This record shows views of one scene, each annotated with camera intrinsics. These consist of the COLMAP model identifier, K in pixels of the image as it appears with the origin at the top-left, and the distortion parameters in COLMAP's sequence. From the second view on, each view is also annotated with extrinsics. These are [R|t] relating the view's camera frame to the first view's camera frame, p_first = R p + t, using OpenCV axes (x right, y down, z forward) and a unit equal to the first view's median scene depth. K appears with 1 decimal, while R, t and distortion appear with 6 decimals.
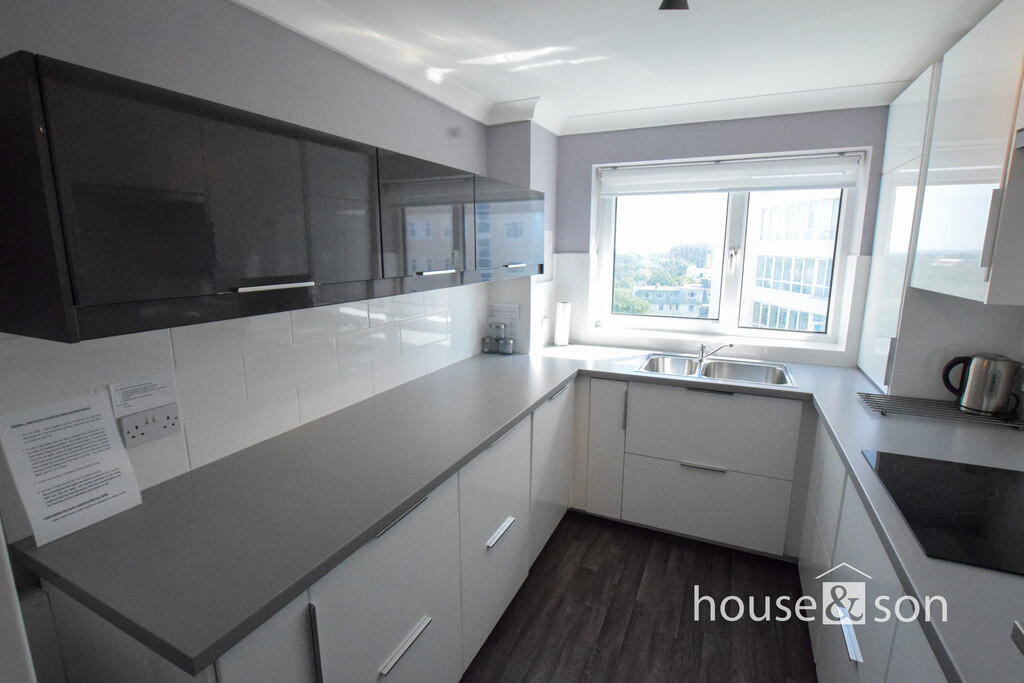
lens RADIAL K [[485.3, 0, 512.0], [0, 485.3, 341.5], [0, 0, 1]] dist [-0.027784, 0.000390]
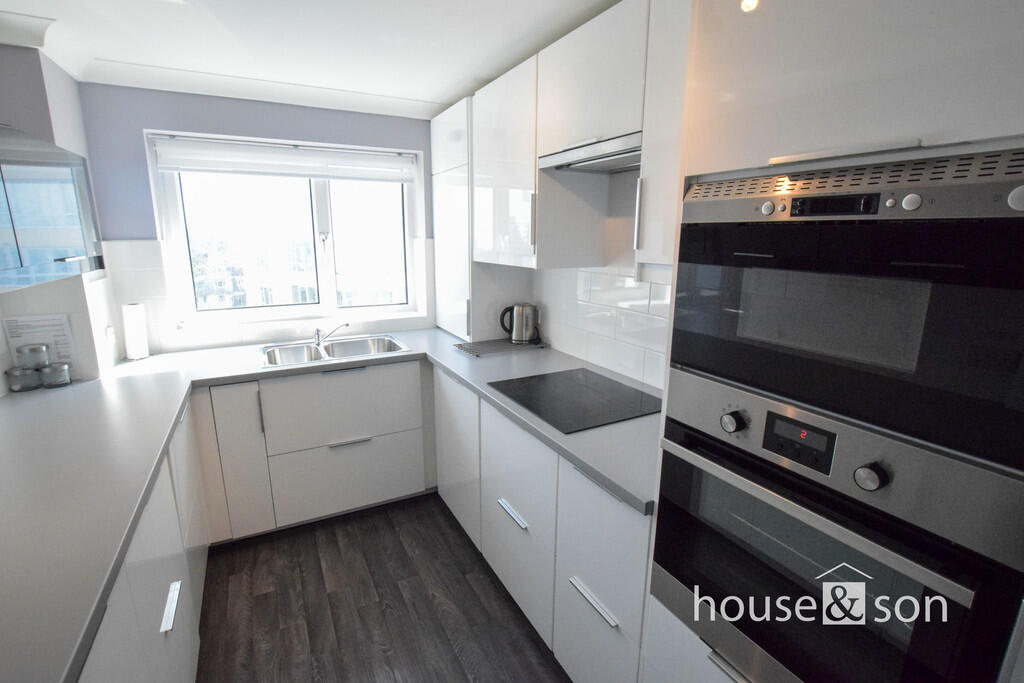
lens RADIAL K [[474.9, 0, 512.0], [0, 474.9, 341.5], [0, 0, 1]] dist [-0.031186, 0.005589]
pose [[0.585663, -0.175056, 0.791426, -0.169108], [0.147786, 0.983095, 0.108088, -0.014837], [-0.796969, 0.053658, 0.601633, 0.081374]]
